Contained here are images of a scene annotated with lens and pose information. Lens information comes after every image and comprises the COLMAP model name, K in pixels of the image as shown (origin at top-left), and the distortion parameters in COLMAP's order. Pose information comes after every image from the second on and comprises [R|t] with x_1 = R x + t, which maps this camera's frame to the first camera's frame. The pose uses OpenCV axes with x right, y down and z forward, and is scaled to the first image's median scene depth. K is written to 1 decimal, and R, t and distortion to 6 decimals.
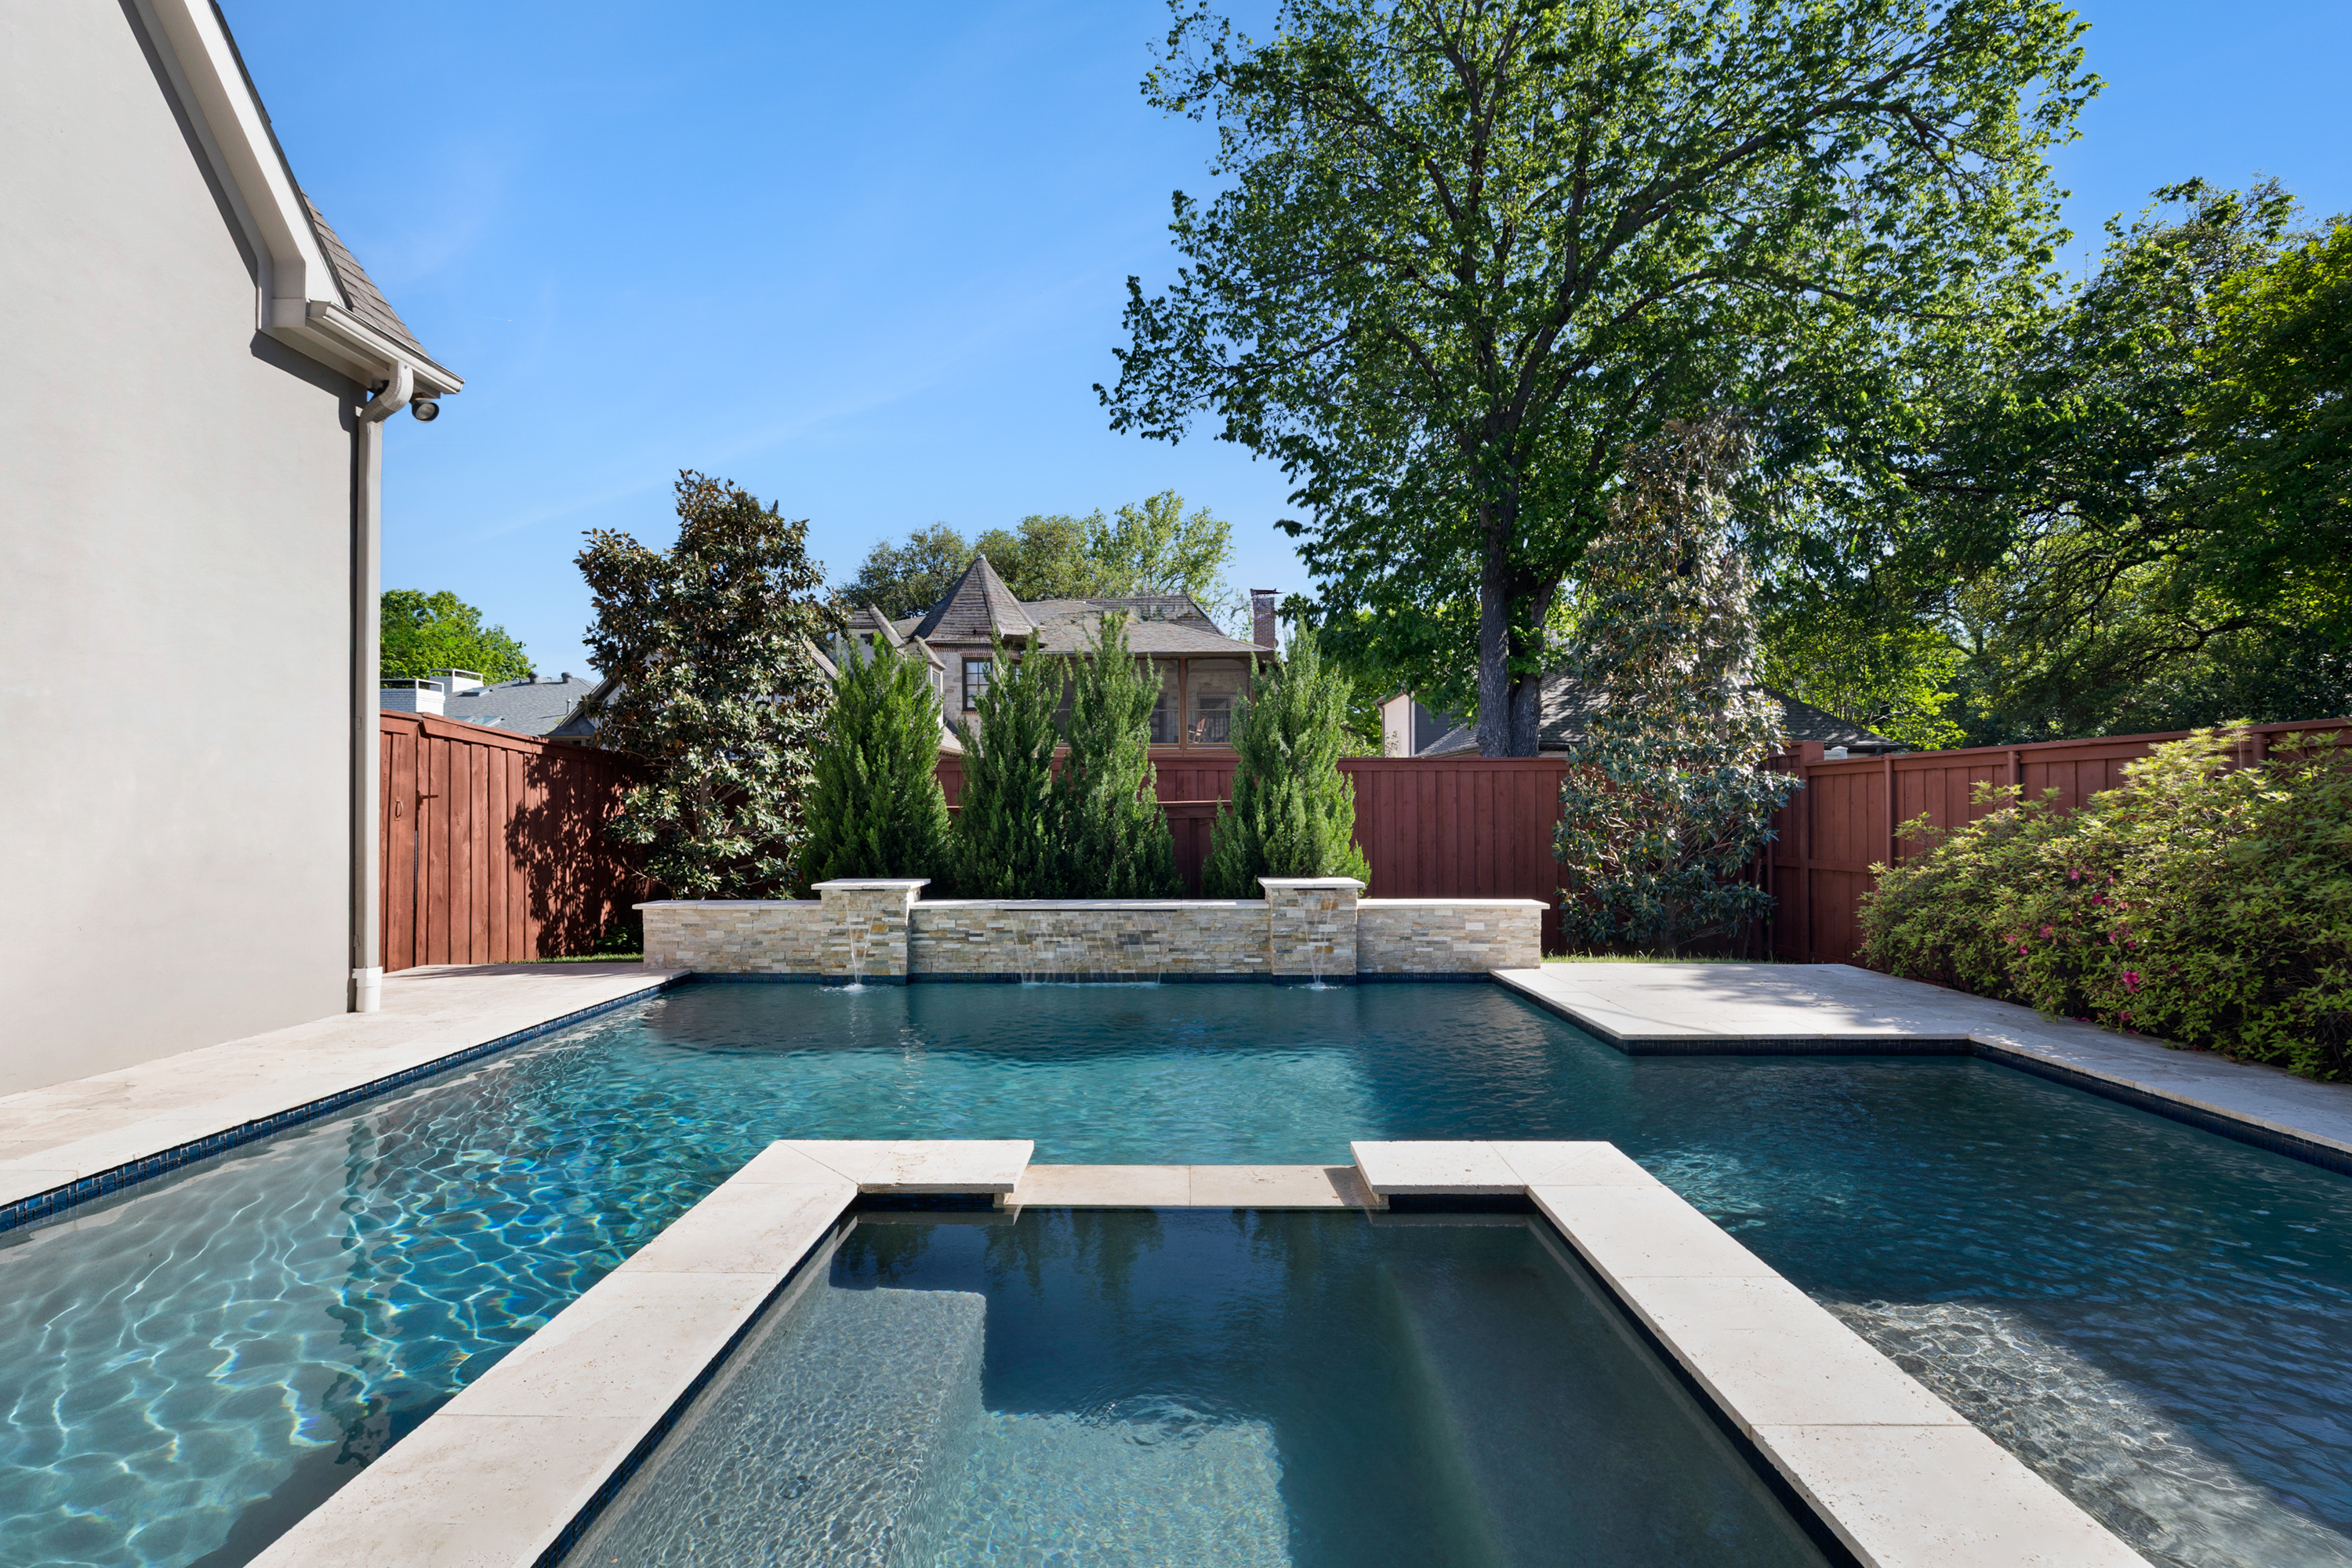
lens RADIAL K [[1076.2, 0, 1175.2], [0, 1076.2, 799.0], [0, 0, 1]] dist [-0.001876, -0.000291]
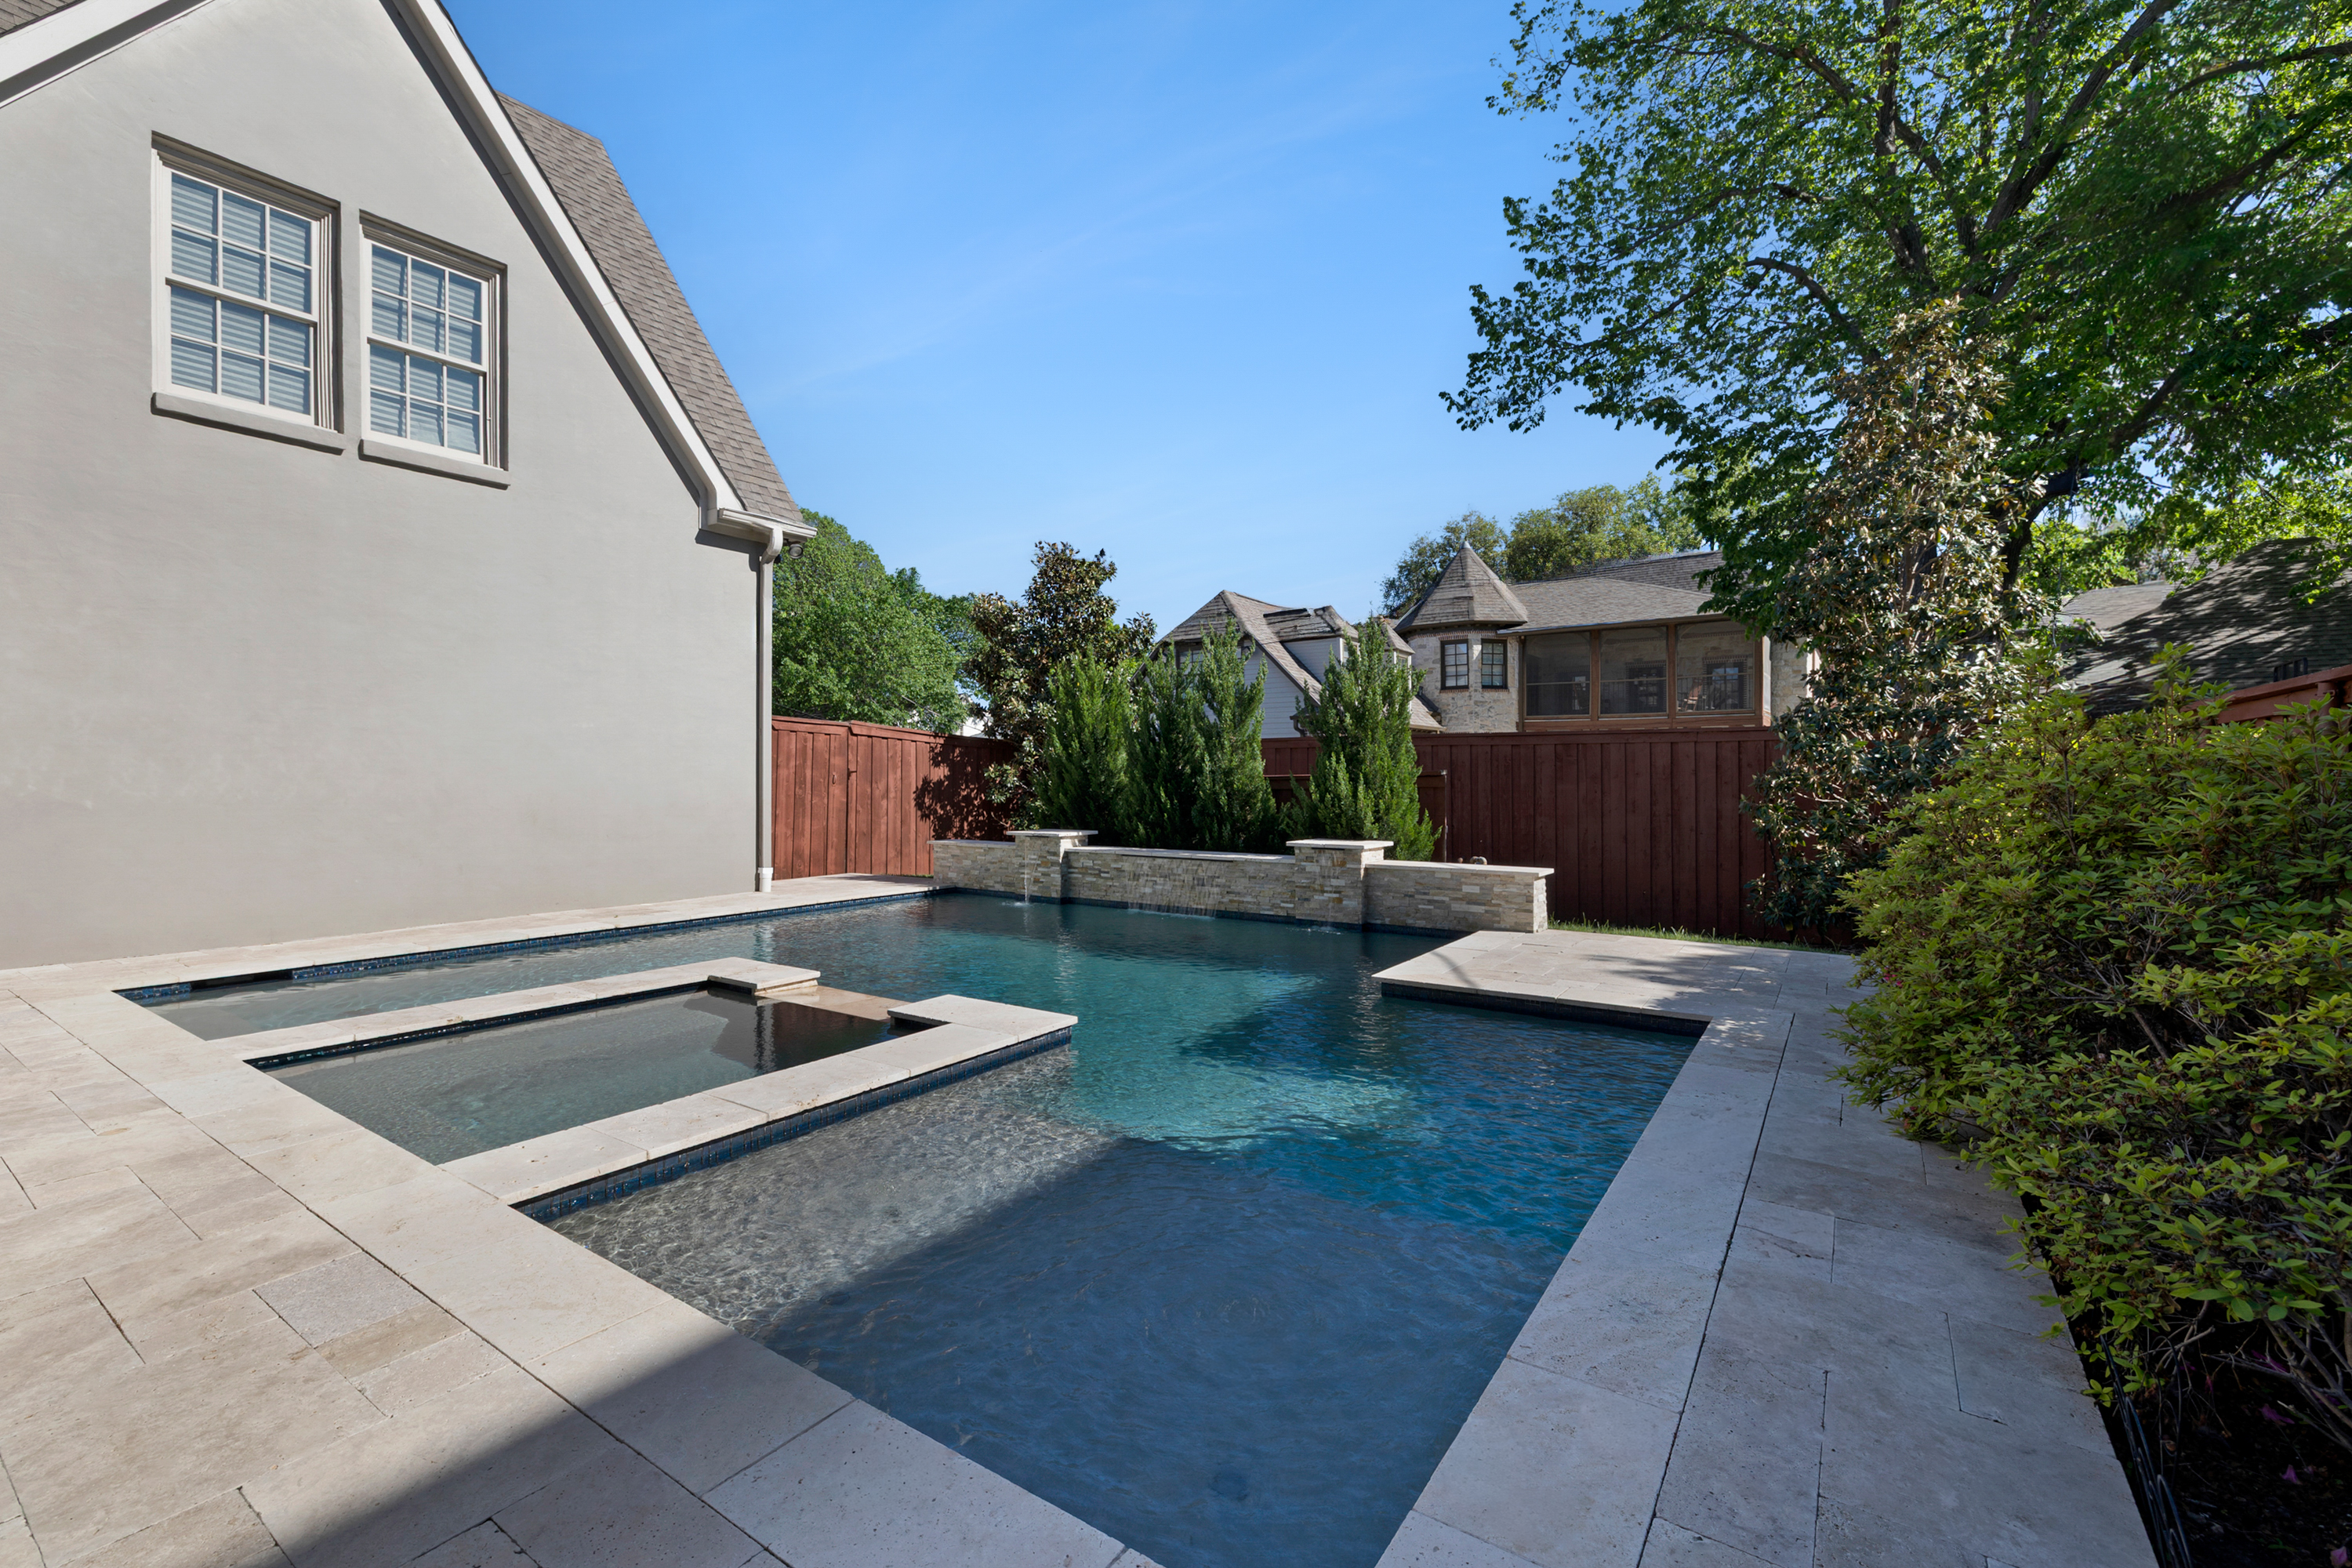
lens RADIAL K [[1008.5, 0, 1181.7], [0, 1008.5, 789.5], [0, 0, 1]] dist [-0.002249, -0.000436]
pose [[0.835670, 0.007970, -0.549174, 0.596346], [0.003082, 0.999811, 0.019200, -0.004185], [0.549223, -0.017738, 0.835487, -0.022737]]
